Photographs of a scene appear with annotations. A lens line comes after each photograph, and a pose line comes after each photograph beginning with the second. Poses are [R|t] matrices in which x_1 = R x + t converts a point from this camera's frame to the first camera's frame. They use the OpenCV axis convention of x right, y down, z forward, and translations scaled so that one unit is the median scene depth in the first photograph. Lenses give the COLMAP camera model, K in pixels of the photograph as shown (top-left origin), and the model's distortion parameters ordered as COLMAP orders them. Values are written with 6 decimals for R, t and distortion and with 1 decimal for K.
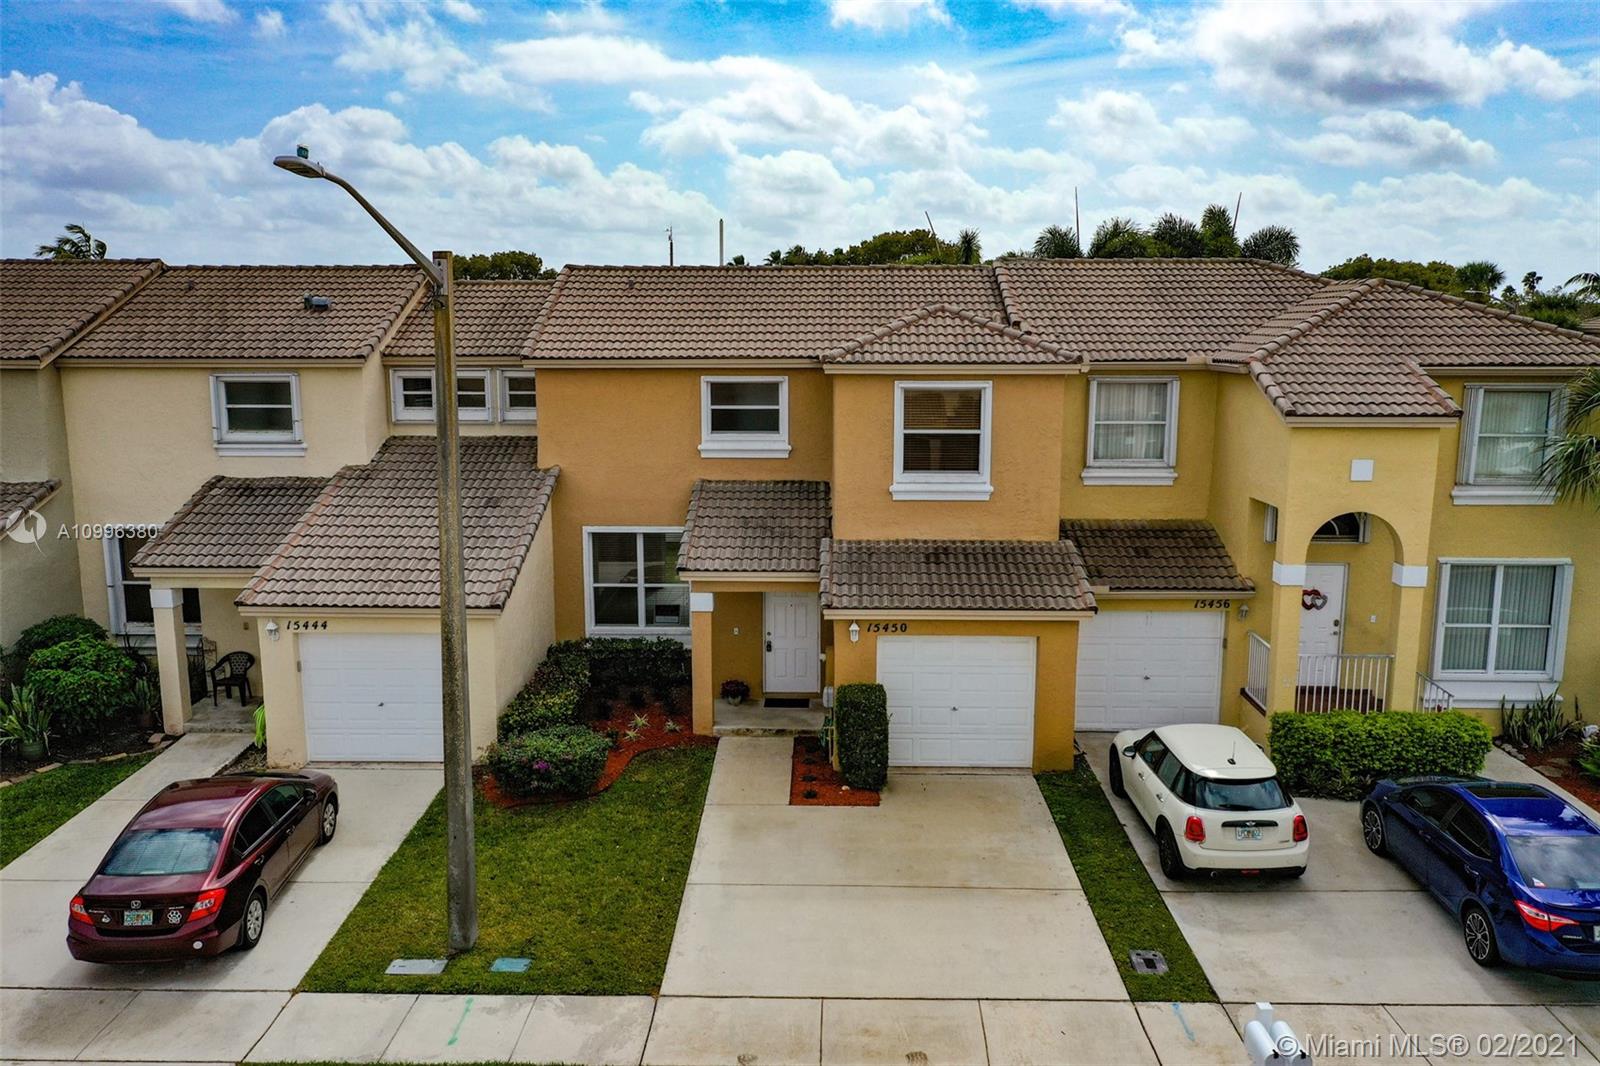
lens RADIAL K [[1269.3, 0, 800.0], [0, 1269.3, 533.0], [0, 0, 1]] dist [0.006666, 0.001412]
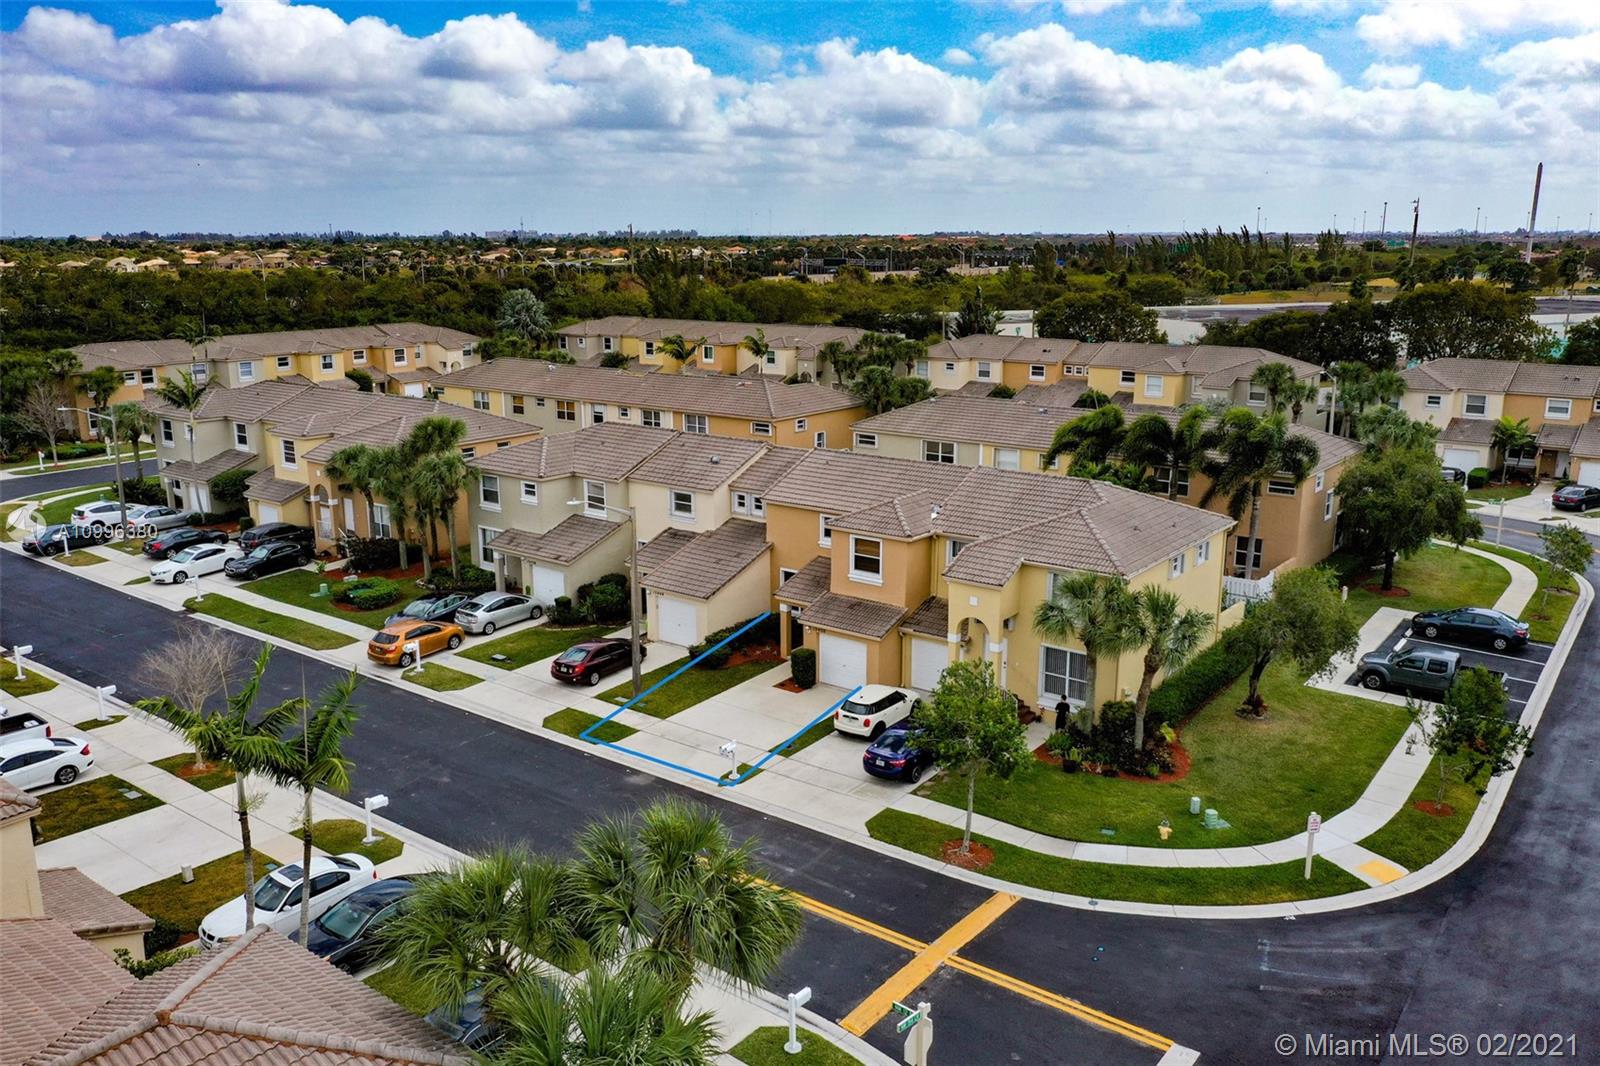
lens RADIAL K [[1269.3, 0, 800.0], [0, 1269.3, 533.0], [0, 0, 1]] dist [0.006666, 0.001412]
pose [[0.810536, 0.134236, -0.570098, 1.445178], [-0.099009, 0.990776, 0.092524, -0.348758], [0.577260, -0.018549, 0.816350, -1.122154]]
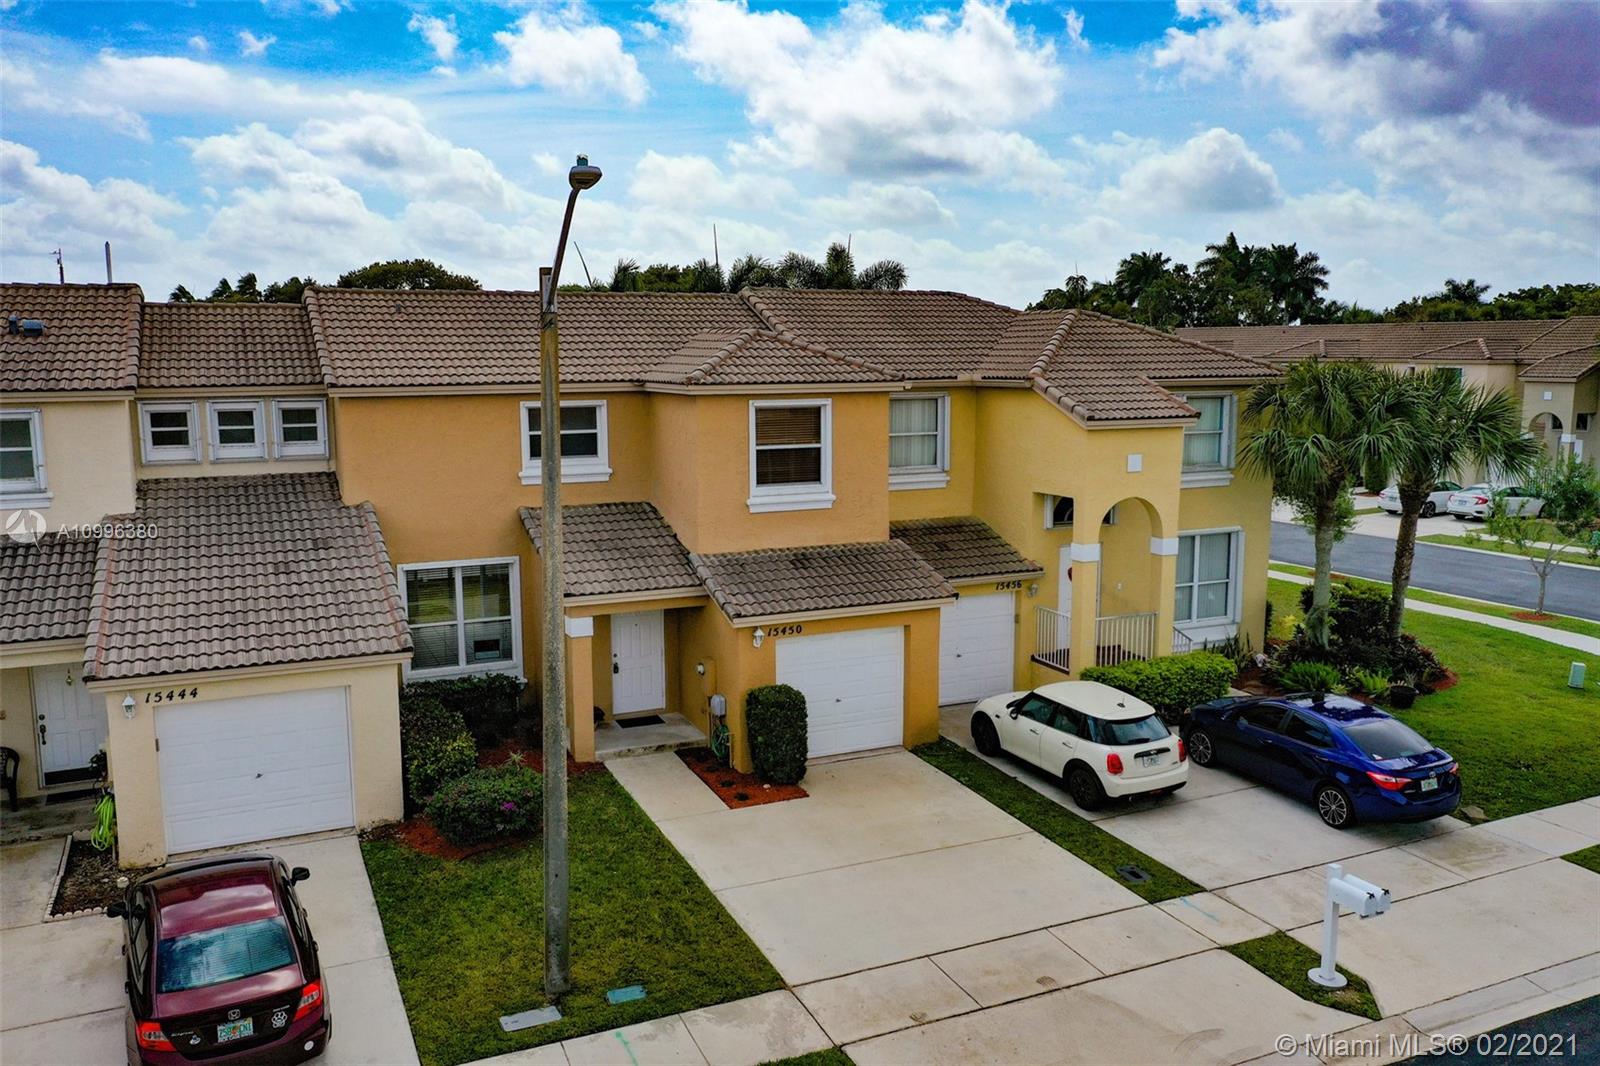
lens RADIAL K [[1269.3, 0, 800.0], [0, 1269.3, 533.0], [0, 0, 1]] dist [0.006666, 0.001412]
pose [[0.899949, -0.066770, 0.430853, -0.355634], [0.077922, 0.996925, -0.008266, 0.002707], [-0.428976, 0.041012, 0.902384, 0.030857]]
